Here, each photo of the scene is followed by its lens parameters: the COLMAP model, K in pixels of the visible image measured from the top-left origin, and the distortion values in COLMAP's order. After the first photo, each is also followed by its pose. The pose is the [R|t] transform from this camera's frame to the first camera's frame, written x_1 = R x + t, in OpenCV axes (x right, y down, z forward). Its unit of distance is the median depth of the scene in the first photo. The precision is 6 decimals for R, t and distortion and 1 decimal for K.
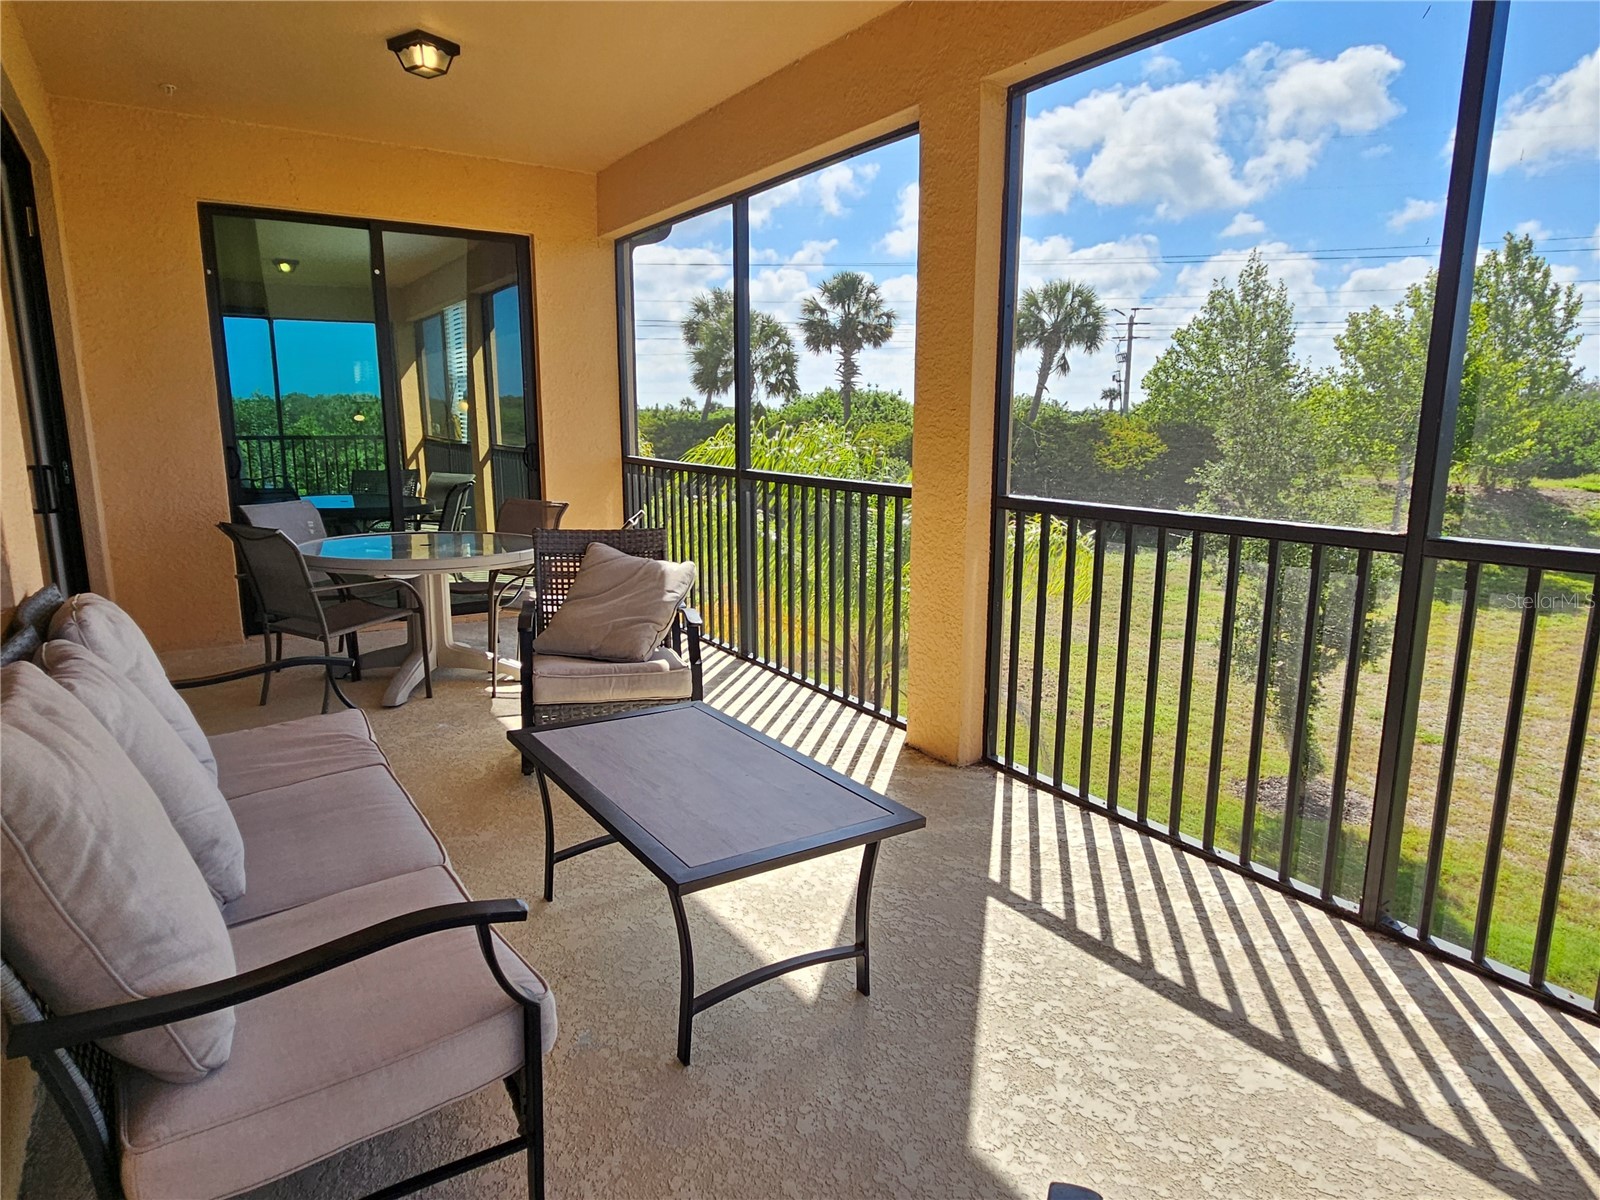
lens RADIAL K [[947.4, 0, 770.7], [0, 947.4, 591.1], [0, 0, 1]] dist [0.001127, -0.000847]
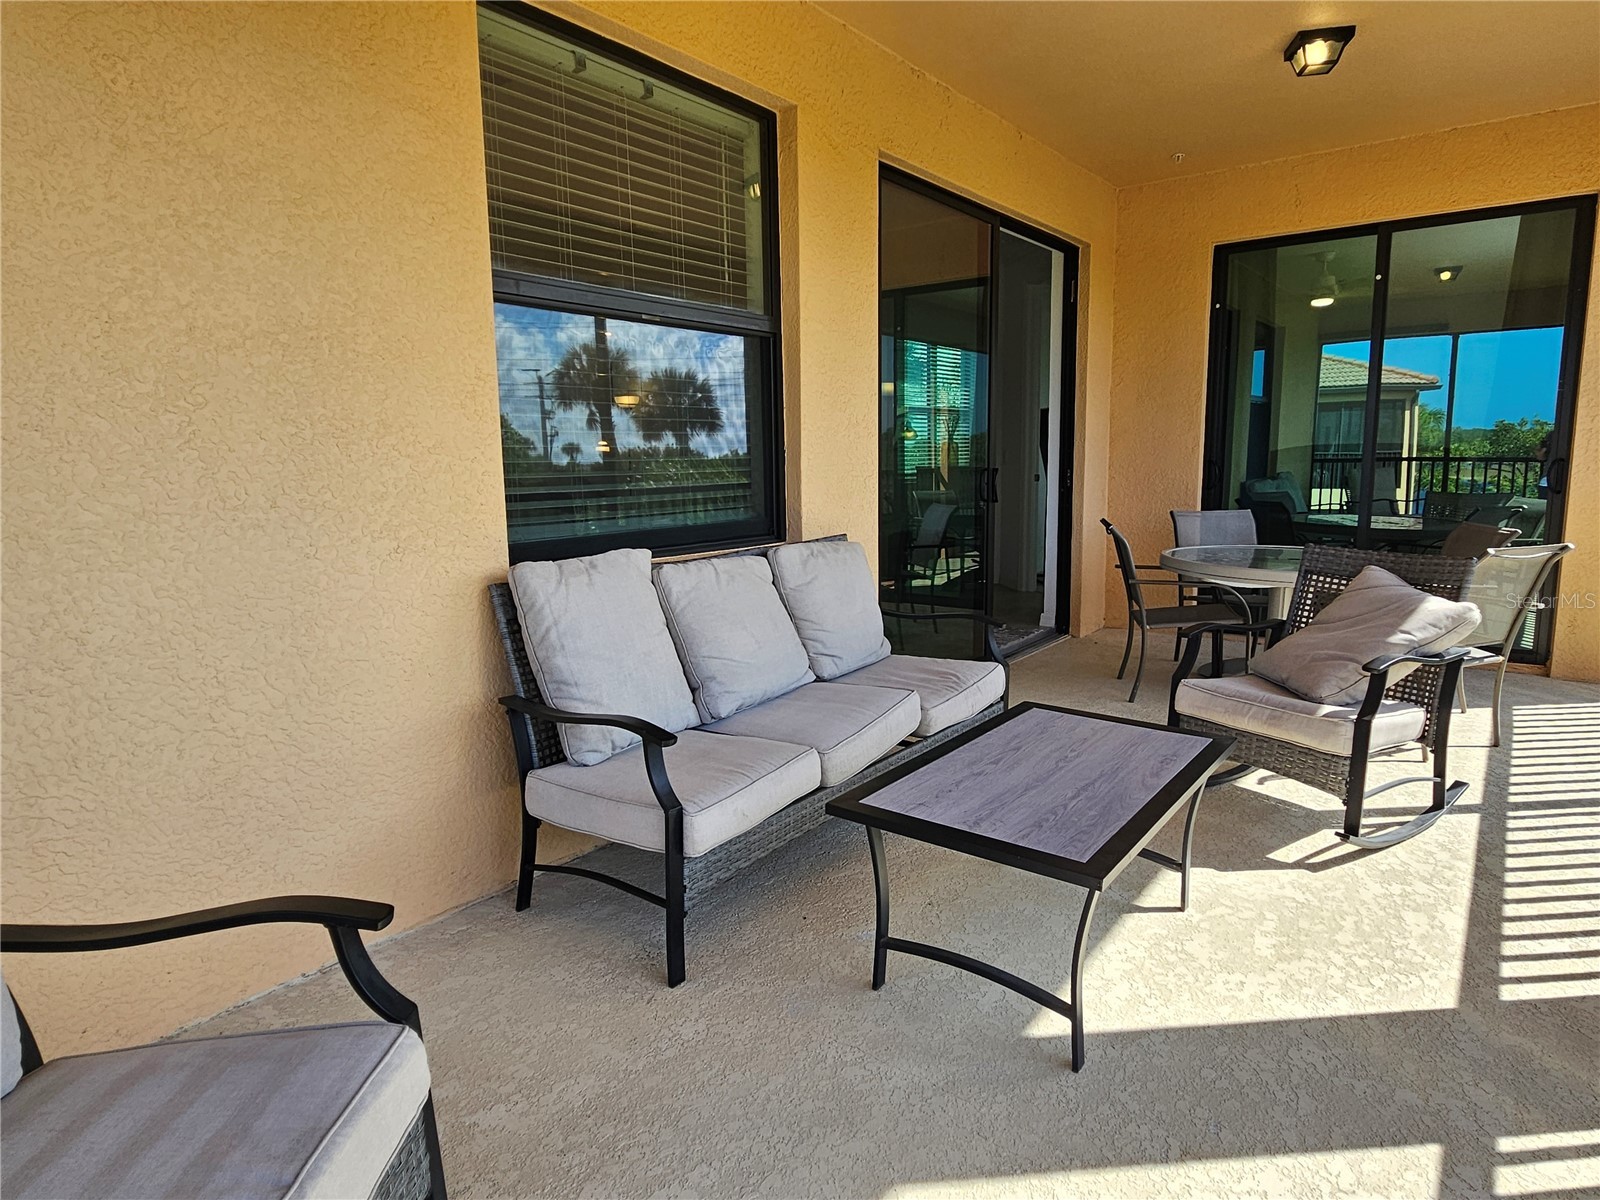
lens RADIAL K [[947.4, 0, 801.4], [0, 947.4, 582.8], [0, 0, 1]] dist [0.001127, -0.000847]
pose [[0.342035, 0.119289, -0.932085, 0.421906], [-0.157106, 0.985208, 0.068436, -0.014949], [0.926461, 0.123029, 0.355717, 0.233924]]
